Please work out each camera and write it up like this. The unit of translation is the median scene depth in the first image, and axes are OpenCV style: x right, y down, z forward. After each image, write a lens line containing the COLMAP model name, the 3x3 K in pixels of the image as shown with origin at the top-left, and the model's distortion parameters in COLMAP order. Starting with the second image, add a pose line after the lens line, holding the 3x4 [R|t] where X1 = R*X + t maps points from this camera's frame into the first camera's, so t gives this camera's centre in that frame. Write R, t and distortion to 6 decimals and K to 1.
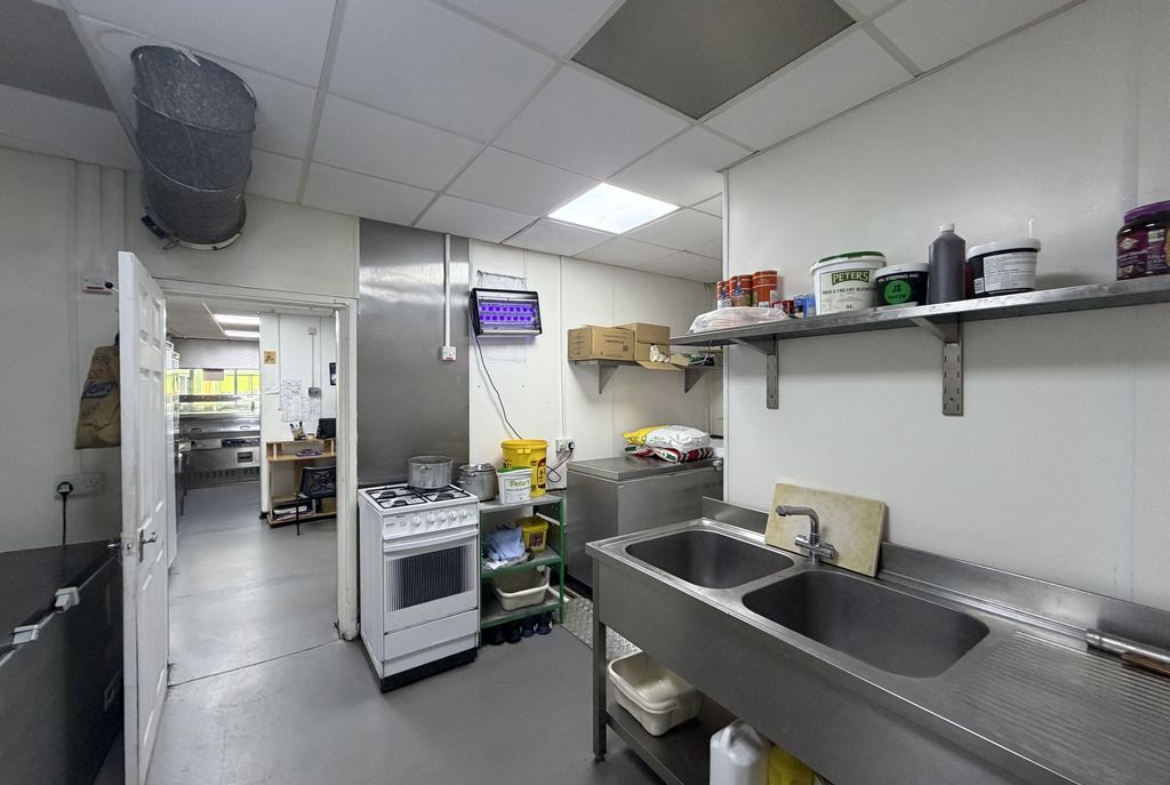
lens RADIAL K [[468.3, 0, 585.0], [0, 468.3, 392.5], [0, 0, 1]] dist [0.000262, 0.000028]
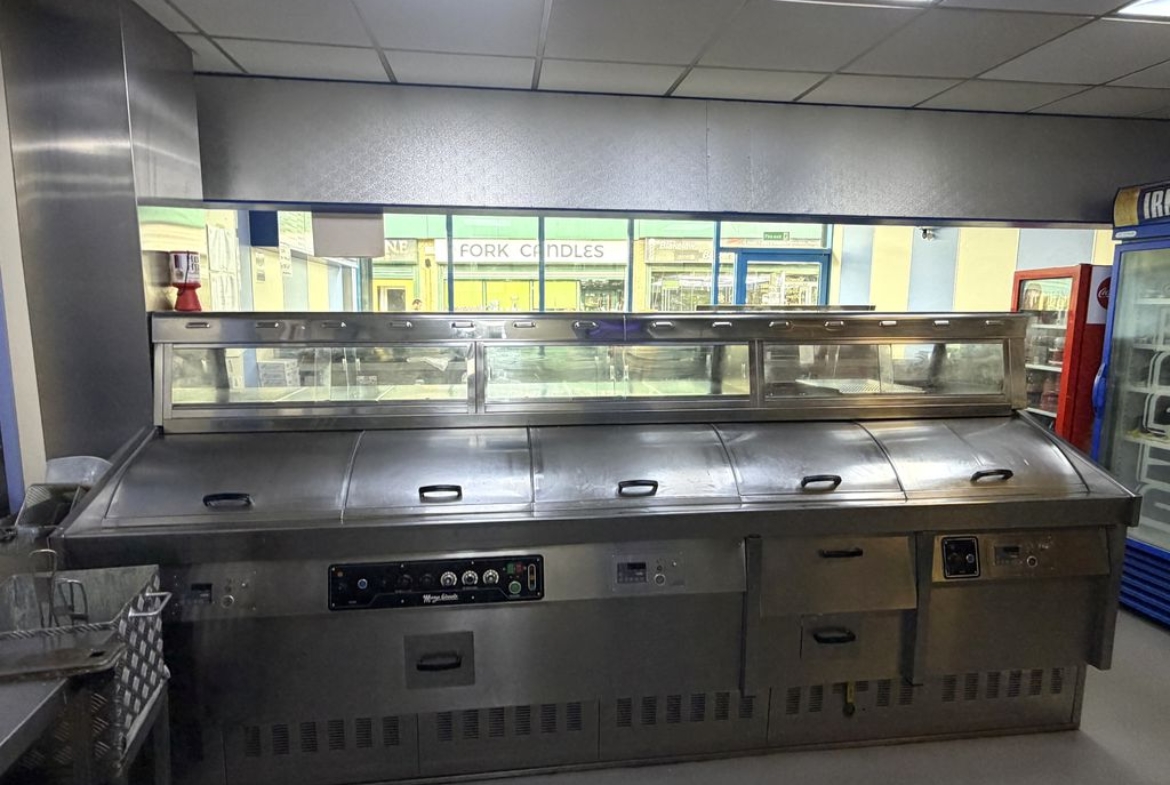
lens RADIAL K [[656.8, 0, 585.0], [0, 656.8, 392.5], [0, 0, 1]] dist [-0.000116, -0.000100]
pose [[0.891718, 0.066410, -0.447692, -0.783223], [-0.008322, 0.991415, 0.130489, 0.001177], [0.452515, -0.112634, 0.884615, 1.118242]]
